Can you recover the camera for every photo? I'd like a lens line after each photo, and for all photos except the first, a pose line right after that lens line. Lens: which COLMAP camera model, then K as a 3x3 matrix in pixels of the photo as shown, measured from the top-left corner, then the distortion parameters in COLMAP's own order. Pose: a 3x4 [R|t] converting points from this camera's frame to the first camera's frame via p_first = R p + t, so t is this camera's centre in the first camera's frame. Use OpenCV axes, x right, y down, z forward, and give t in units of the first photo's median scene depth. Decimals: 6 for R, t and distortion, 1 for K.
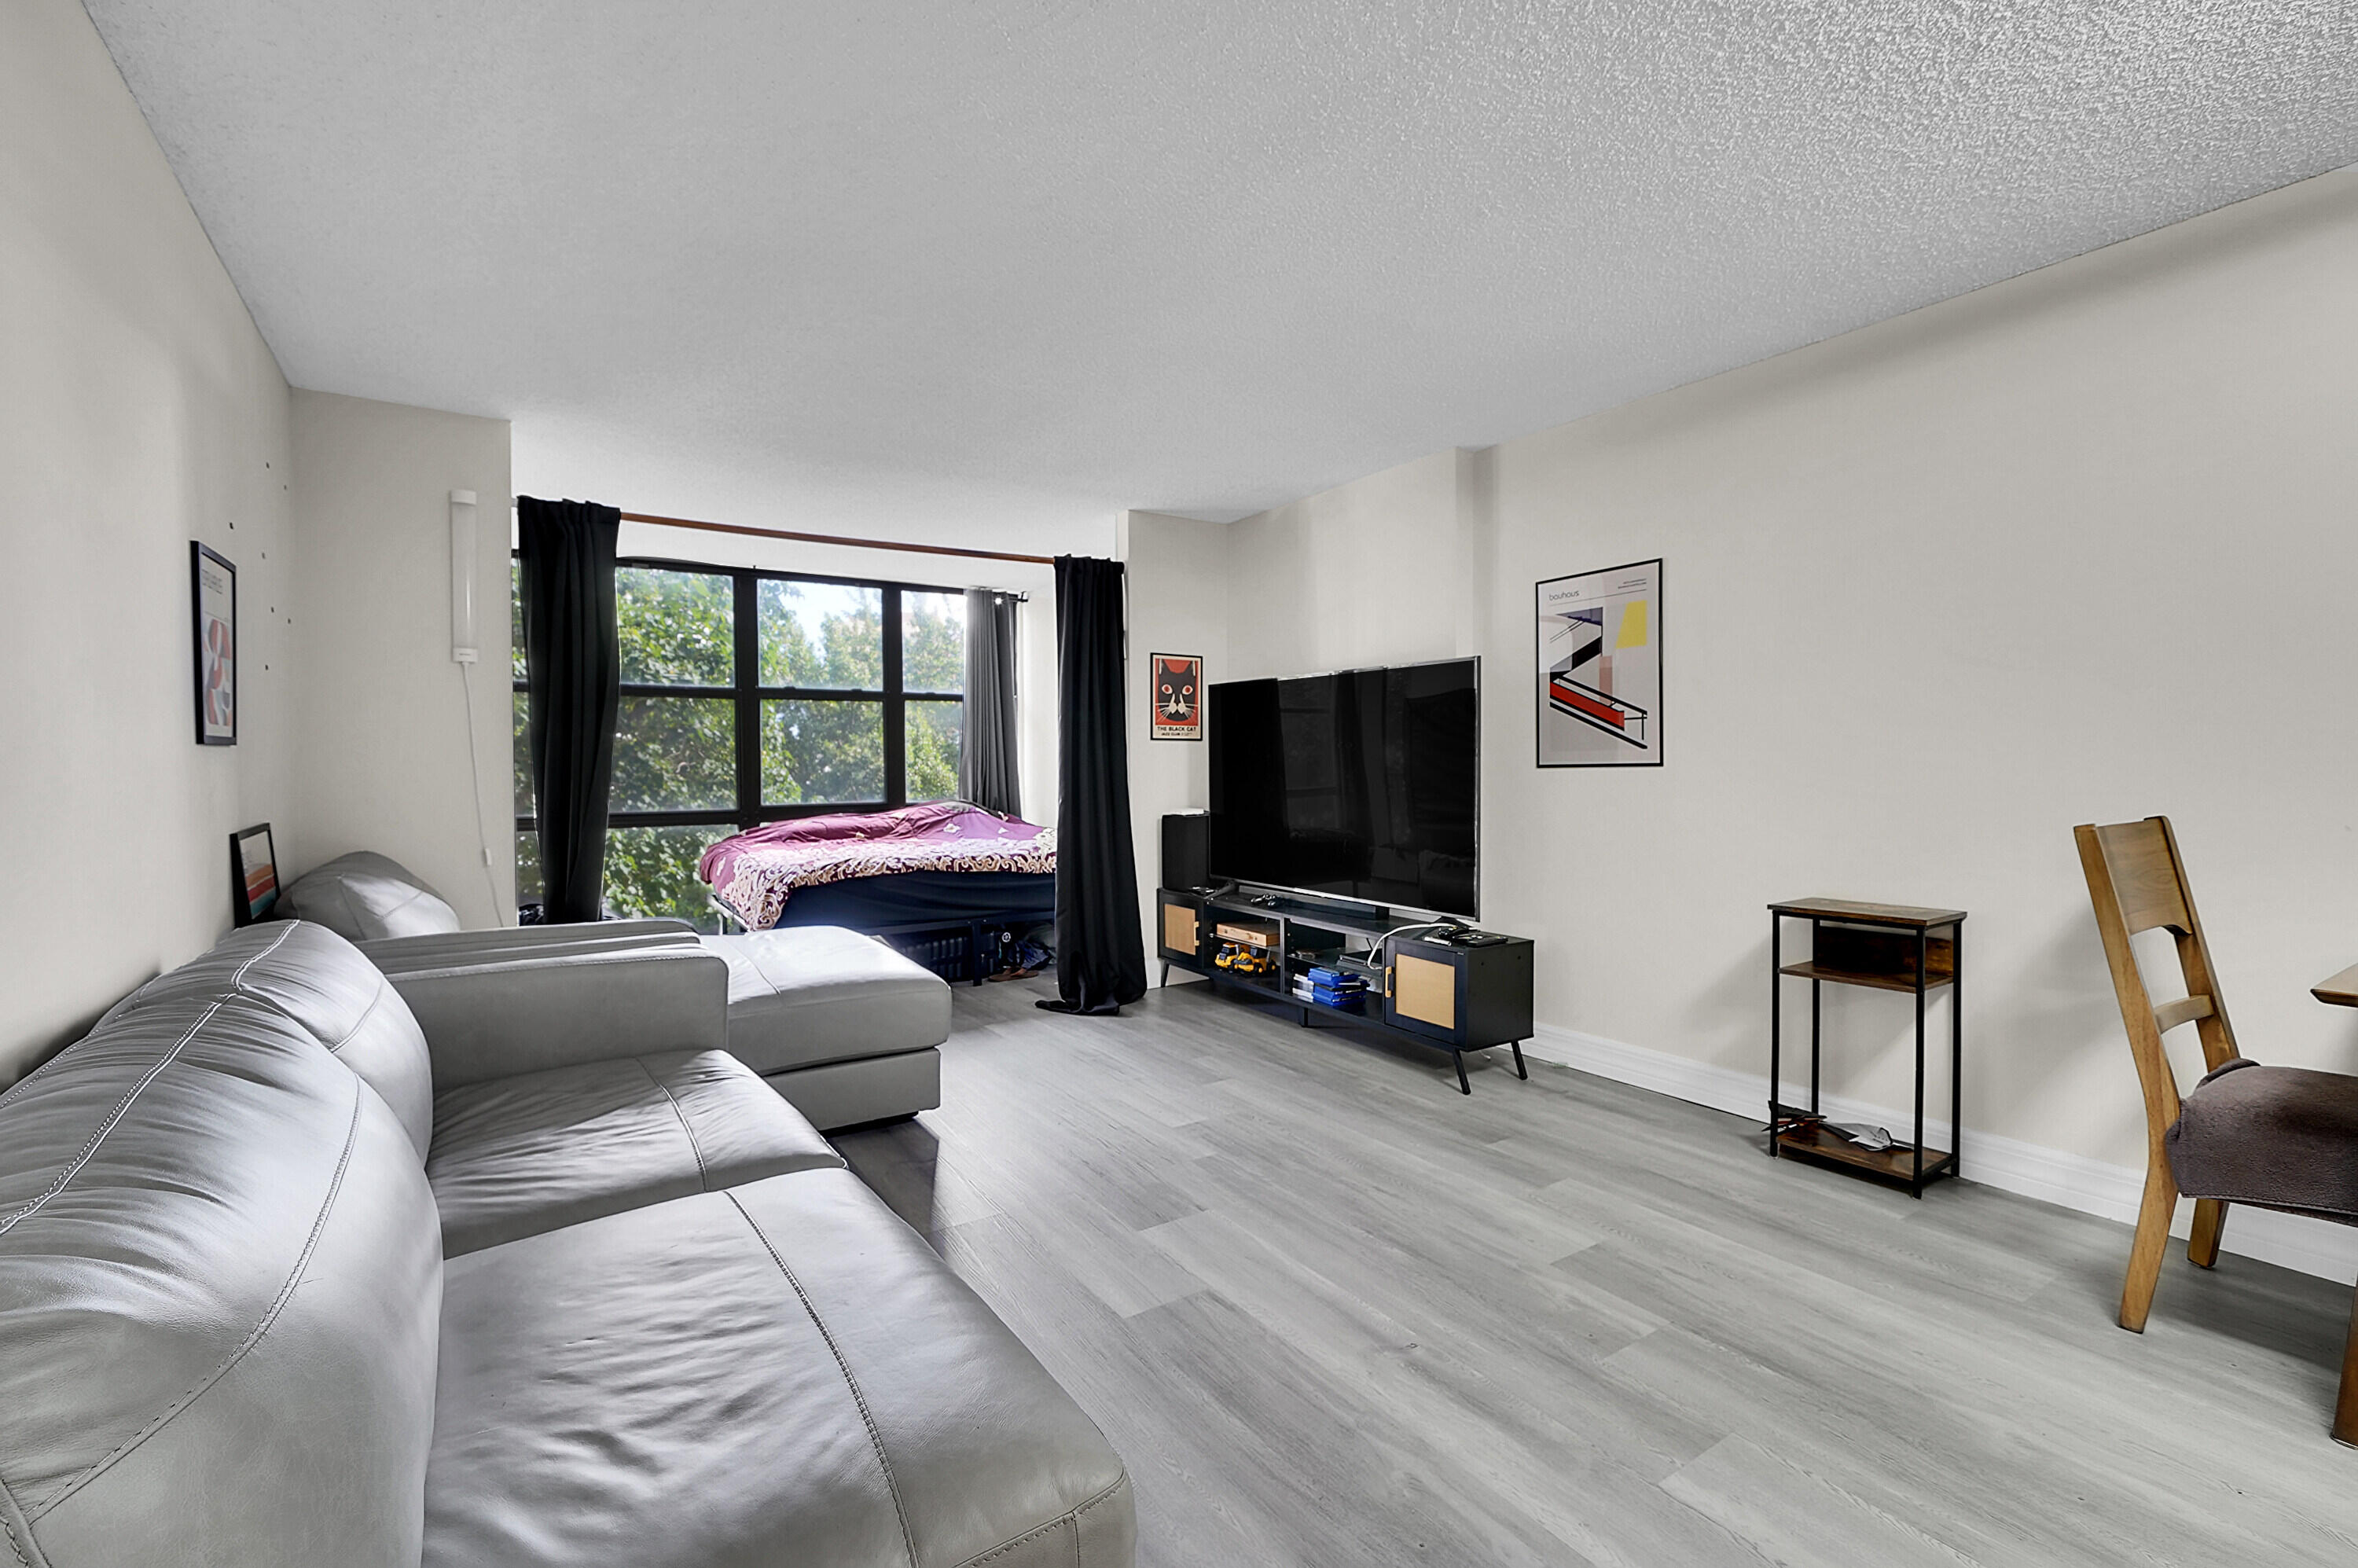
lens RADIAL K [[1024.7, 0, 1175.3], [0, 1024.7, 786.4], [0, 0, 1]] dist [0.001131, 0.000048]
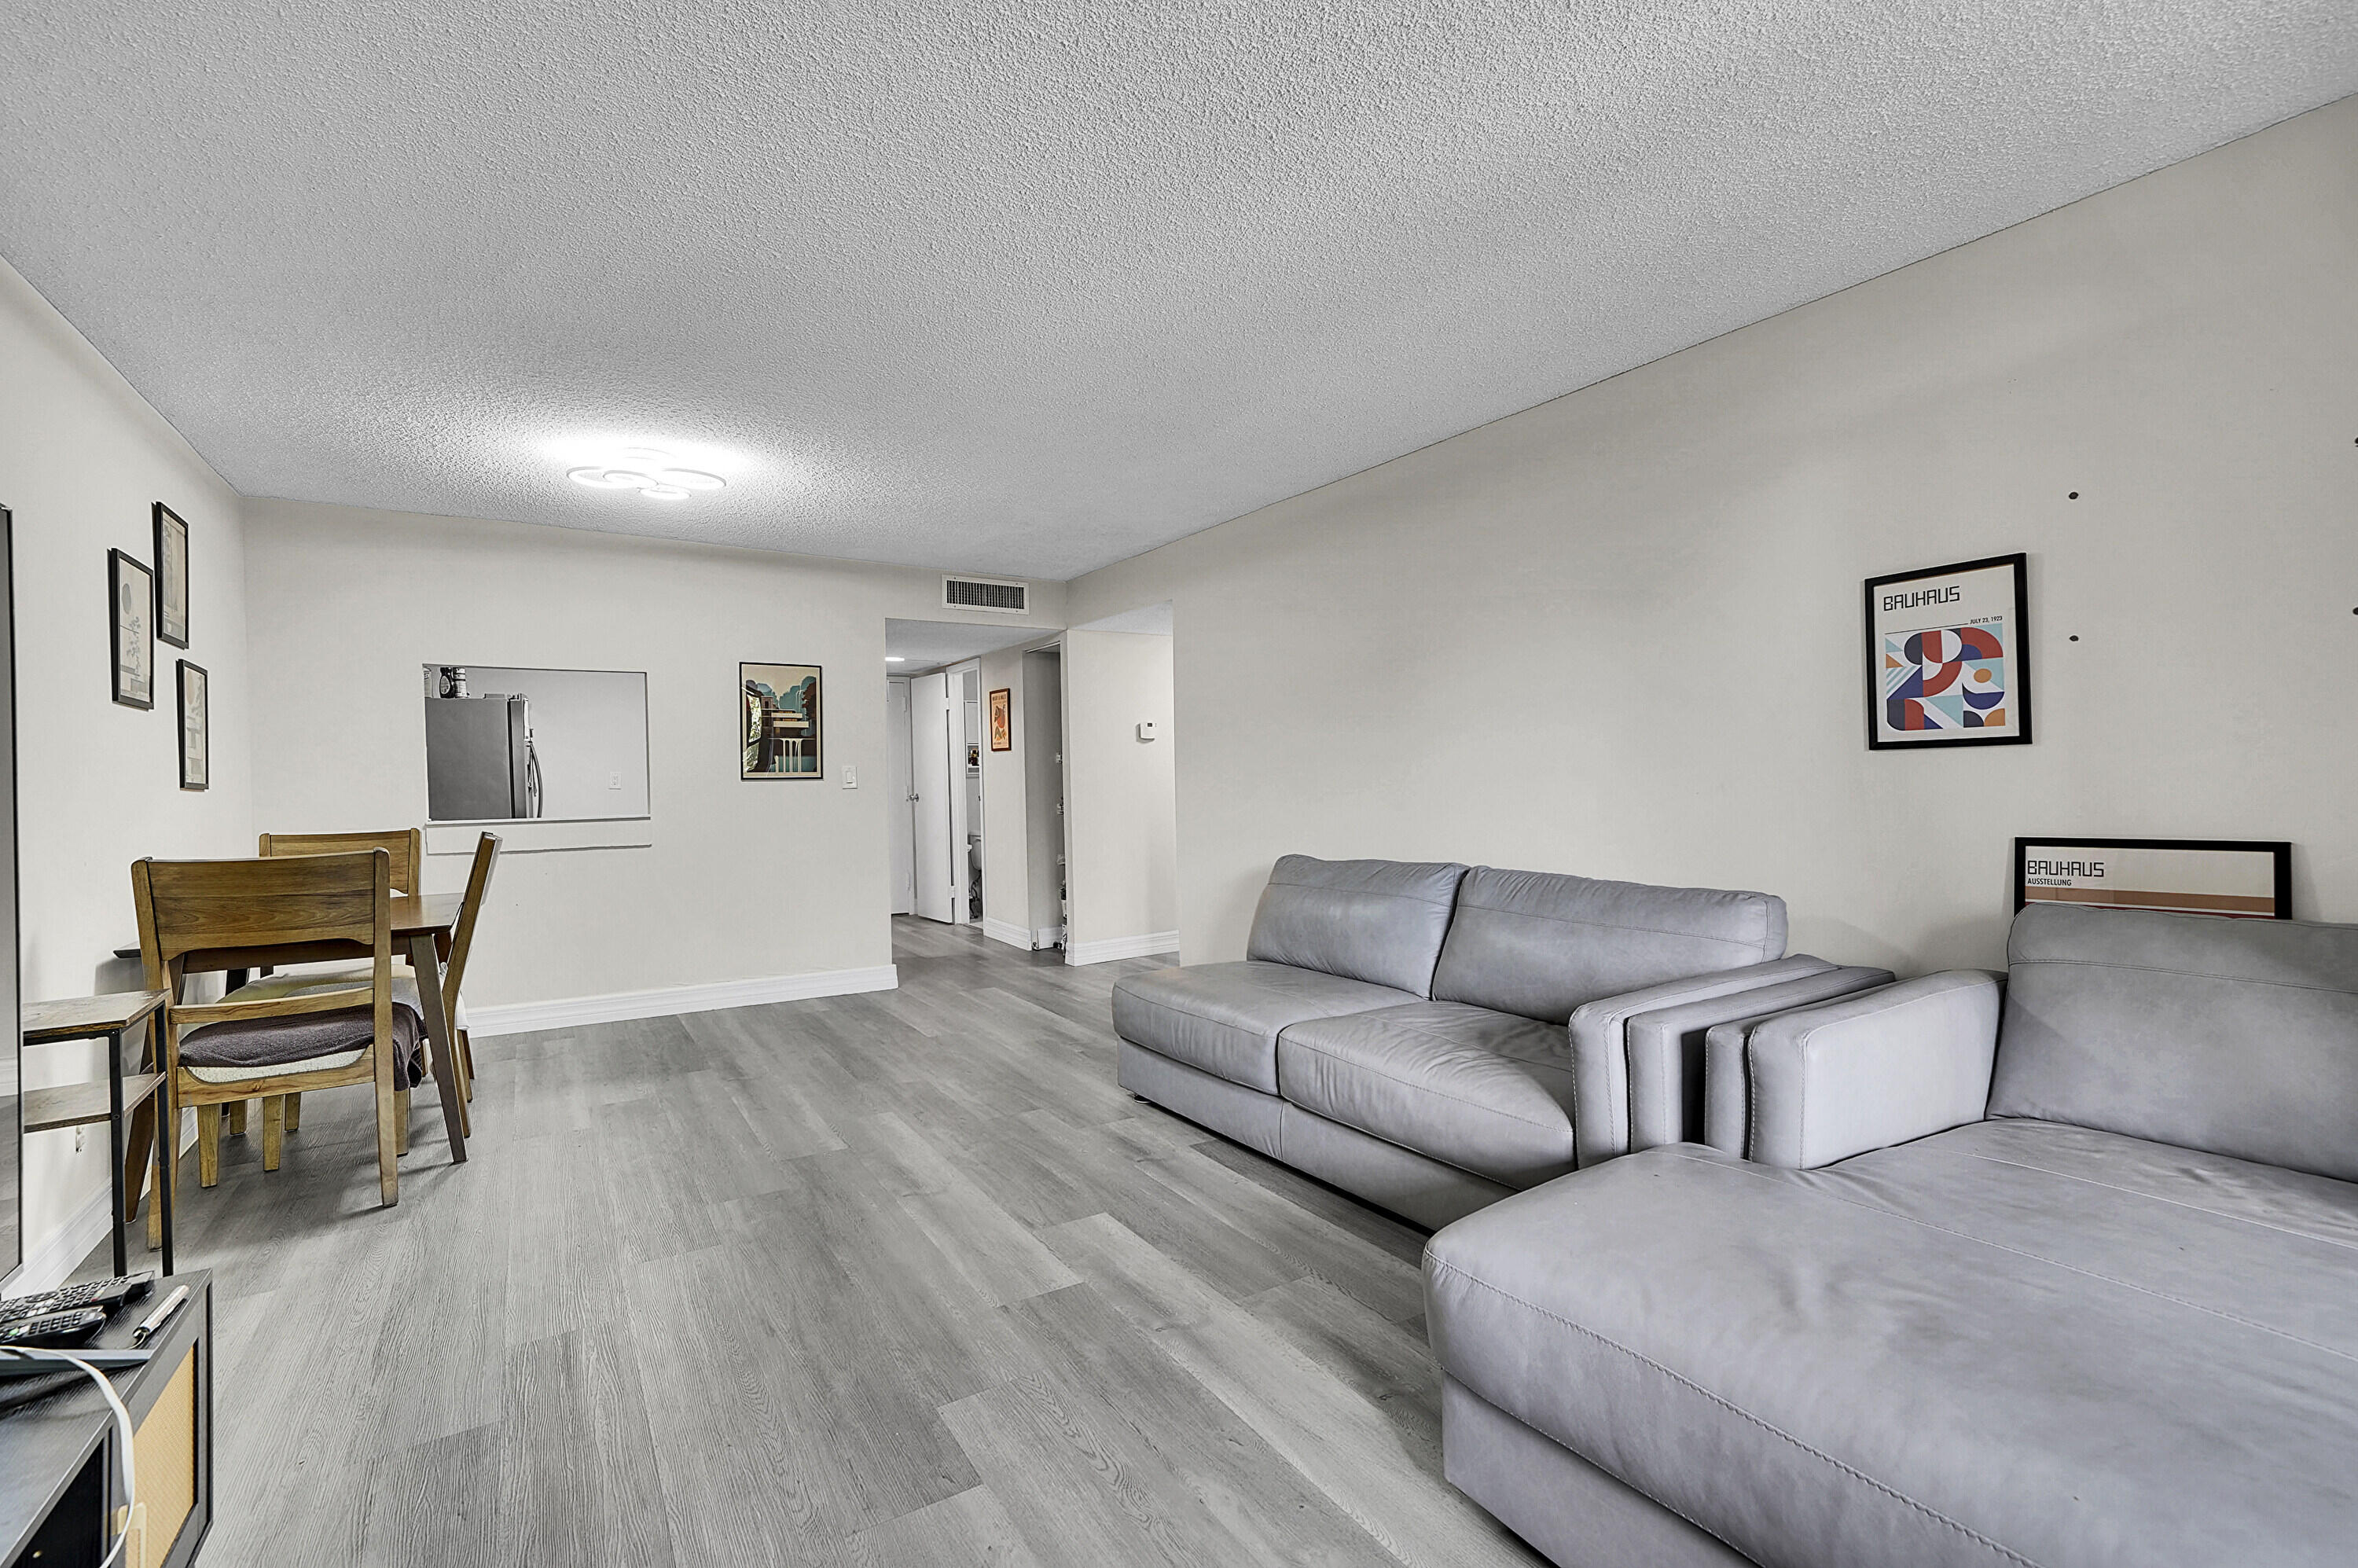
lens RADIAL K [[1024.7, 0, 1175.3], [0, 1024.7, 786.4], [0, 0, 1]] dist [0.001131, 0.000048]
pose [[-0.999433, 0.025059, 0.022475, -0.080695], [0.025586, 0.999397, 0.023476, -0.022317], [-0.021873, 0.024037, -0.999472, 1.014051]]
